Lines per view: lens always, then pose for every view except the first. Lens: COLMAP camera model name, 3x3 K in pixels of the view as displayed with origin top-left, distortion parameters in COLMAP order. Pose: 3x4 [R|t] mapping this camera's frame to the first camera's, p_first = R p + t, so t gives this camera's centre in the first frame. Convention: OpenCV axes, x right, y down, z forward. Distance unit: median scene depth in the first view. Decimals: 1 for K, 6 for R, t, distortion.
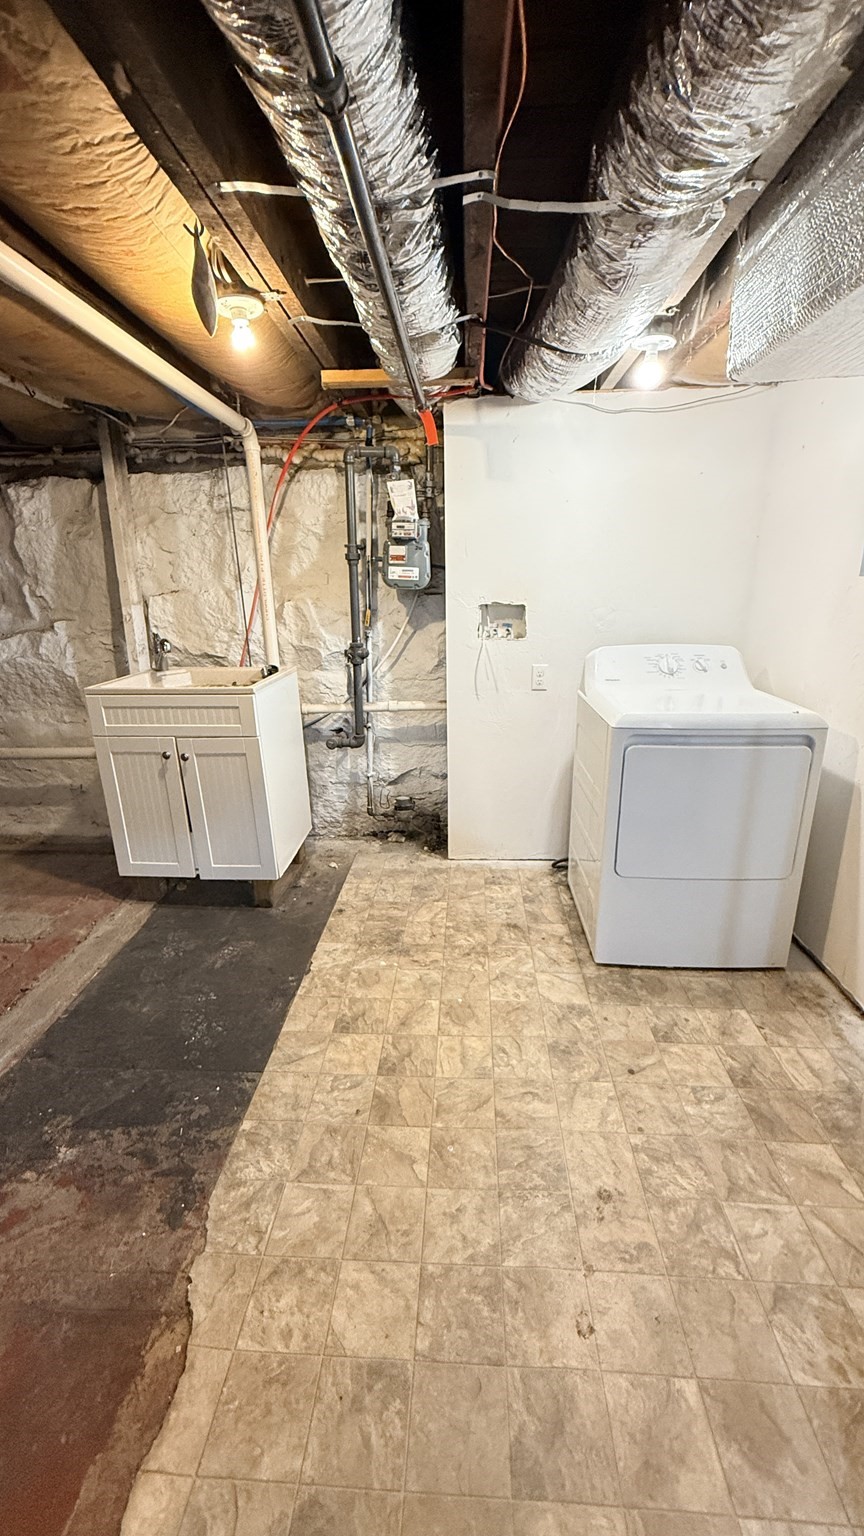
lens RADIAL K [[607.1, 0, 434.9], [0, 607.1, 768.5], [0, 0, 1]] dist [0.000481, 0.000109]
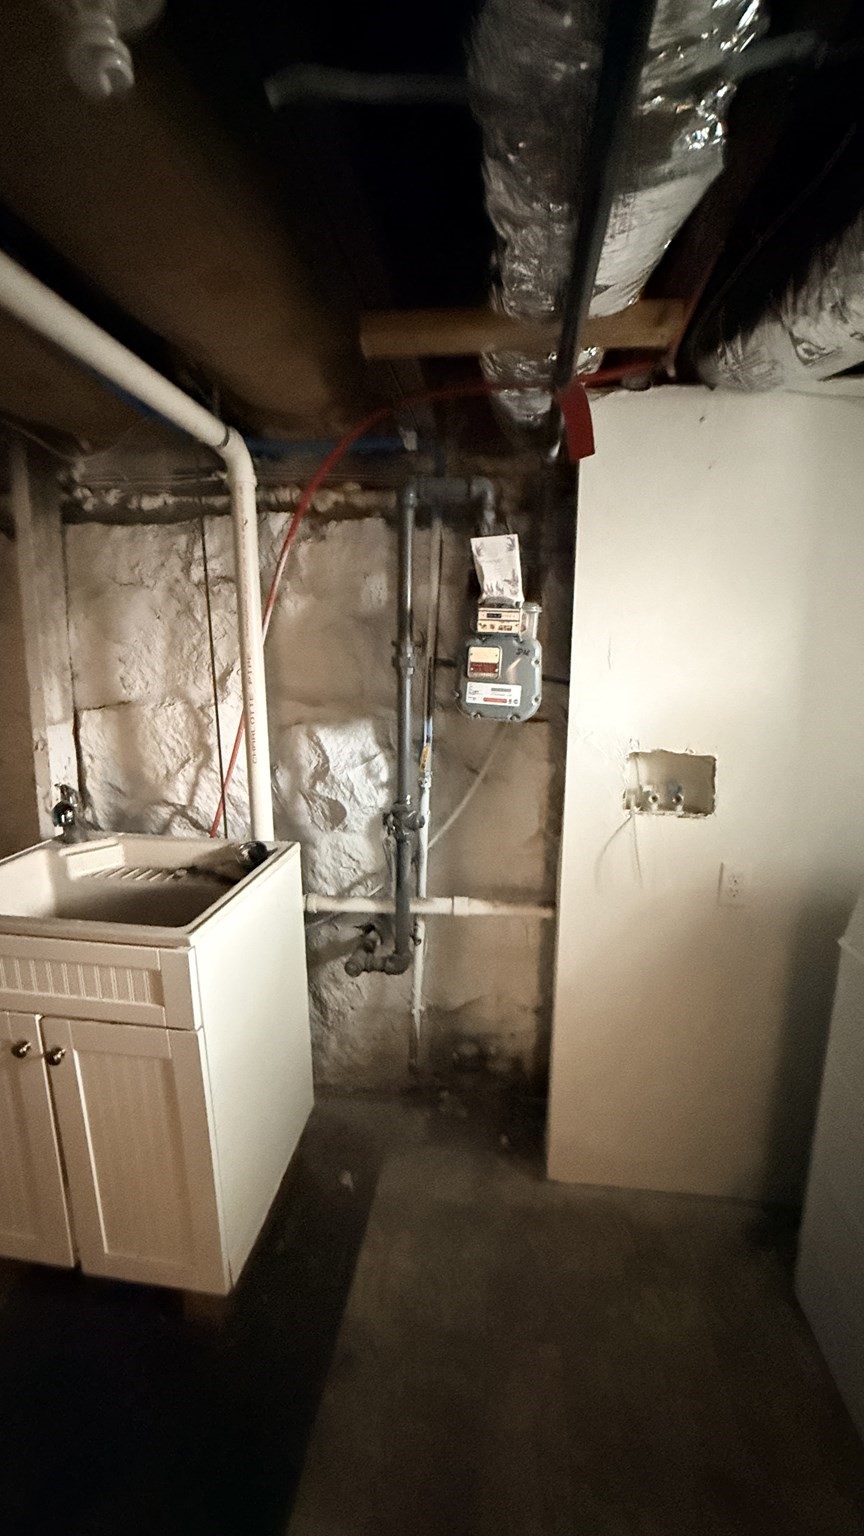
lens RADIAL K [[607.1, 0, 428.0], [0, 607.1, 773.2], [0, 0, 1]] dist [0.000481, 0.000109]
pose [[0.996914, 0.036277, -0.069618, -0.066473], [-0.042884, 0.994470, -0.095871, -0.182221], [0.065755, 0.098561, 0.992956, 0.422004]]
